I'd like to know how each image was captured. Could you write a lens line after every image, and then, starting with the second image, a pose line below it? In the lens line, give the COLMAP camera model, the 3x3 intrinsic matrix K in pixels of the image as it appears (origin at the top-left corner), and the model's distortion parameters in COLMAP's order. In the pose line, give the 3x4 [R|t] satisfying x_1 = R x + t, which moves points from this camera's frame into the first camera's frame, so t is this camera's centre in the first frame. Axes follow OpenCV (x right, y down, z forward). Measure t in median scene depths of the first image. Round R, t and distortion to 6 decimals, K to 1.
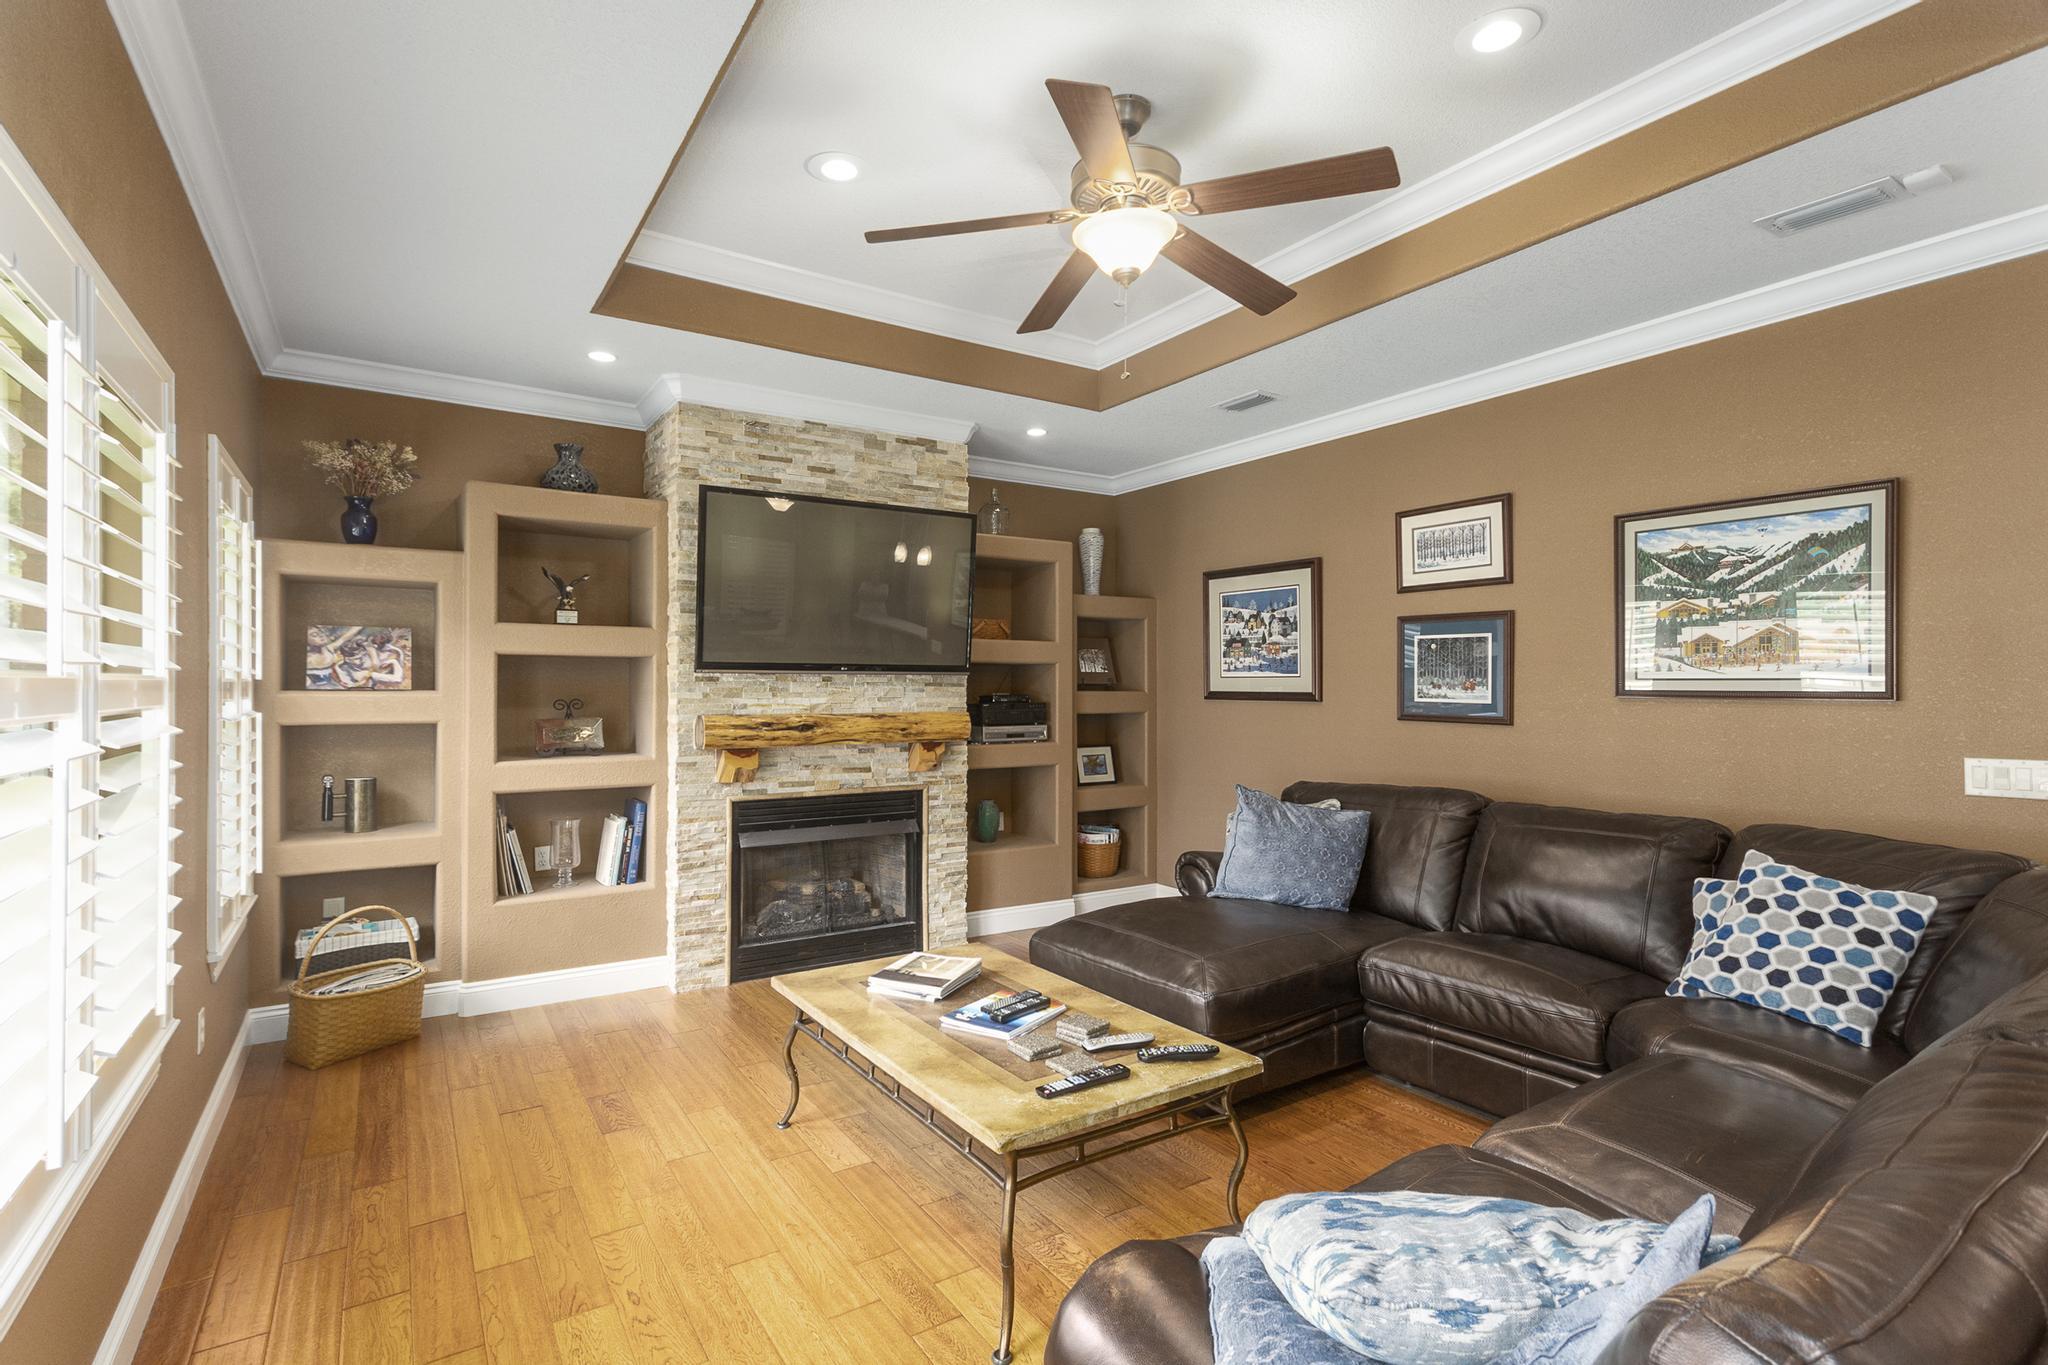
lens RADIAL K [[977.3, 0, 1025.8], [0, 977.3, 683.5], [0, 0, 1]] dist [0.018197, -0.000153]
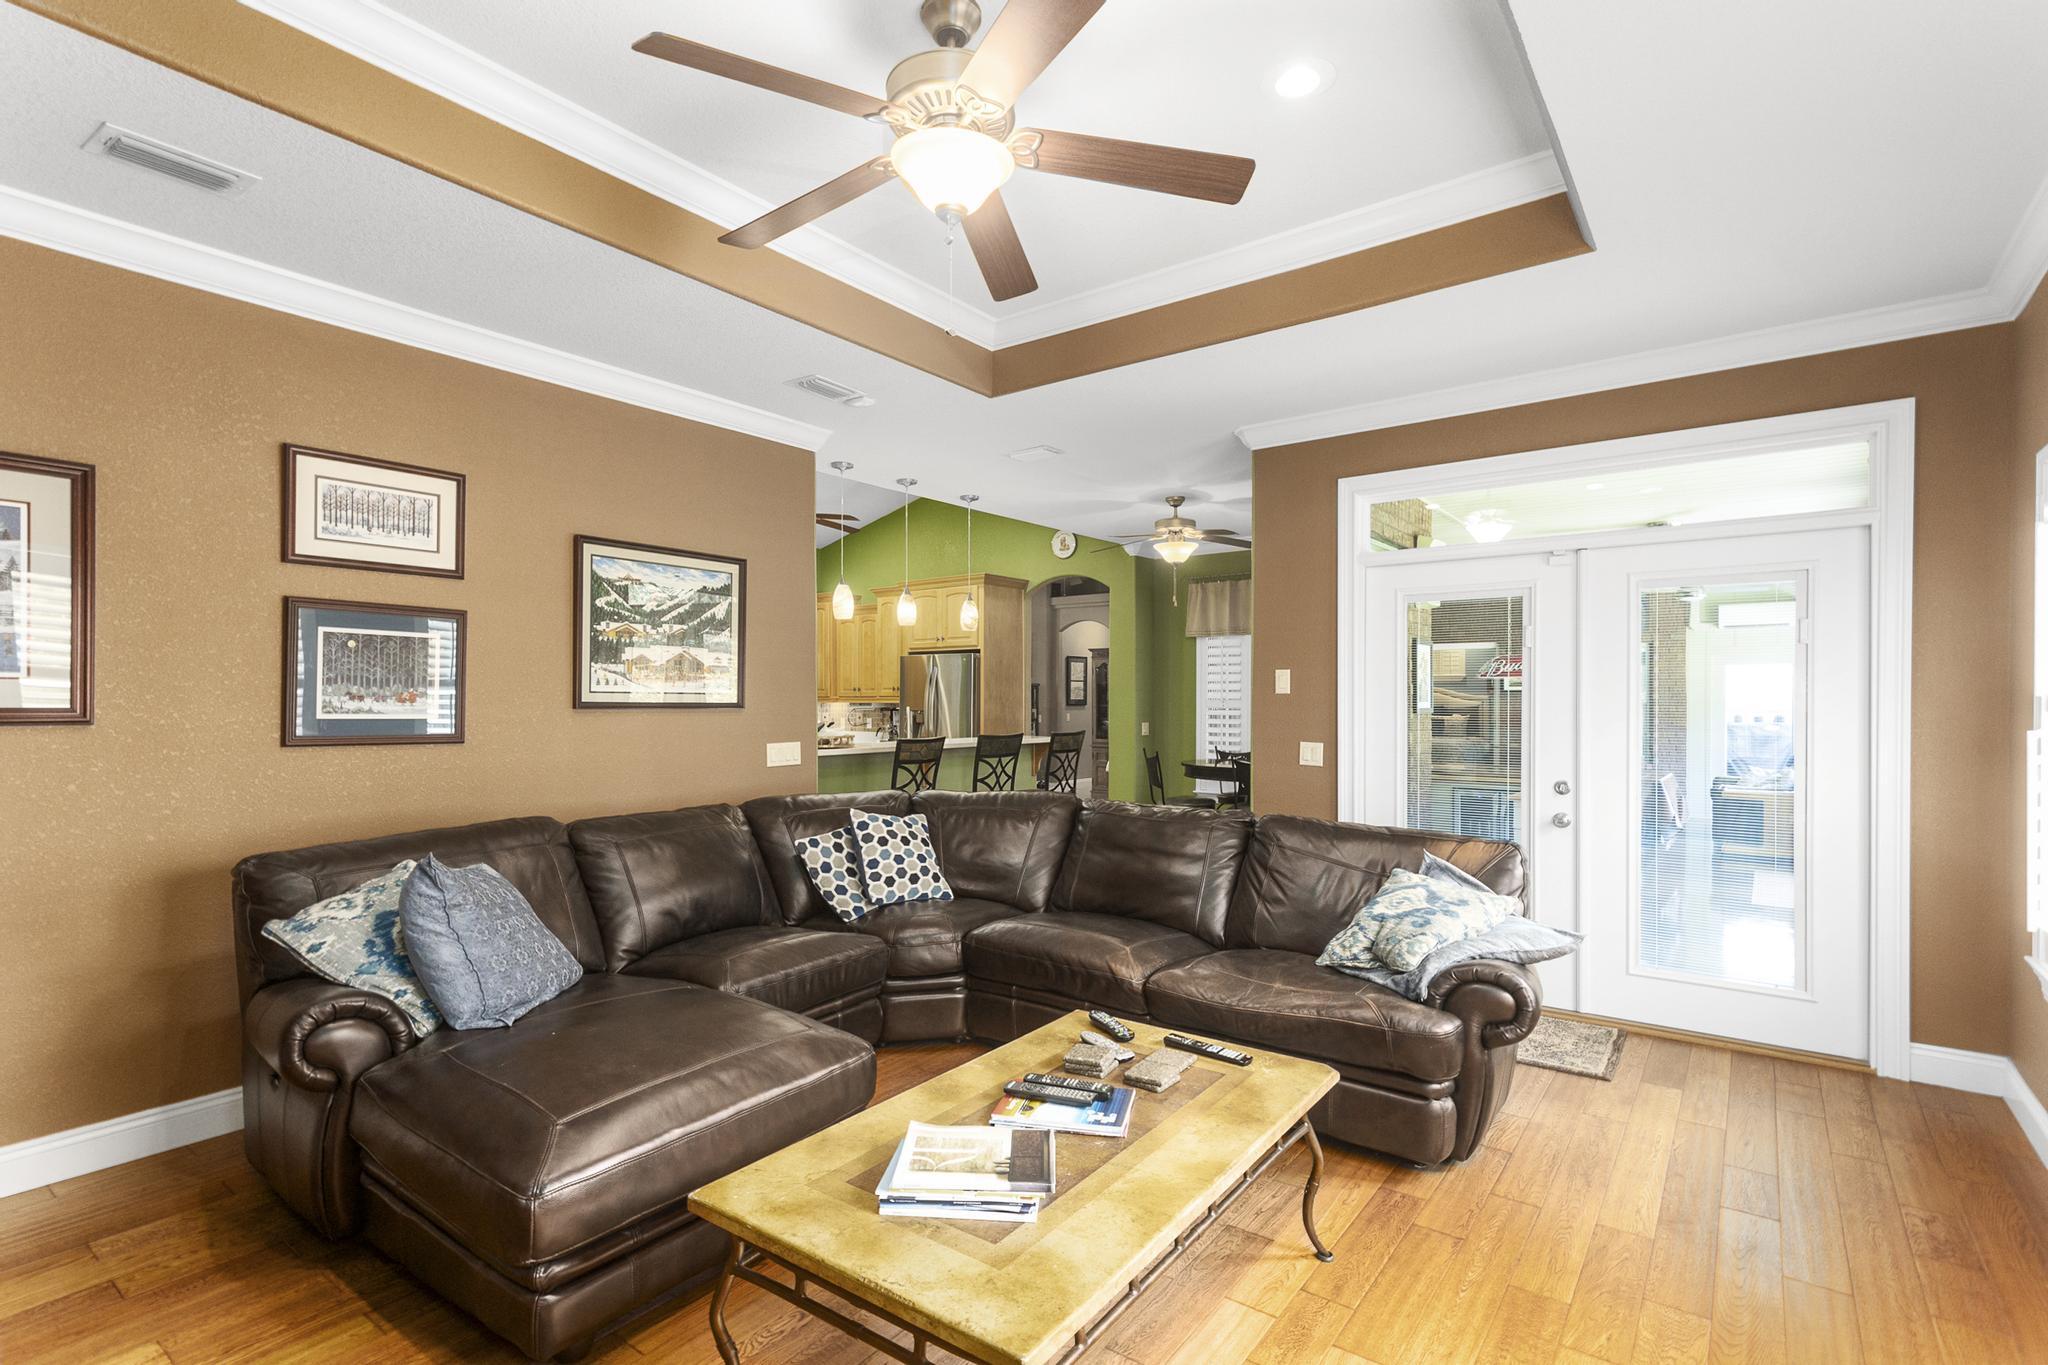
lens RADIAL K [[977.3, 0, 1015.4], [0, 977.3, 694.7], [0, 0, 1]] dist [0.018197, -0.000153]
pose [[-0.334174, 0.004969, 0.942498, -0.553045], [-0.004277, 0.999968, -0.006788, 0.004261], [-0.942502, -0.006299, -0.334142, 0.944112]]
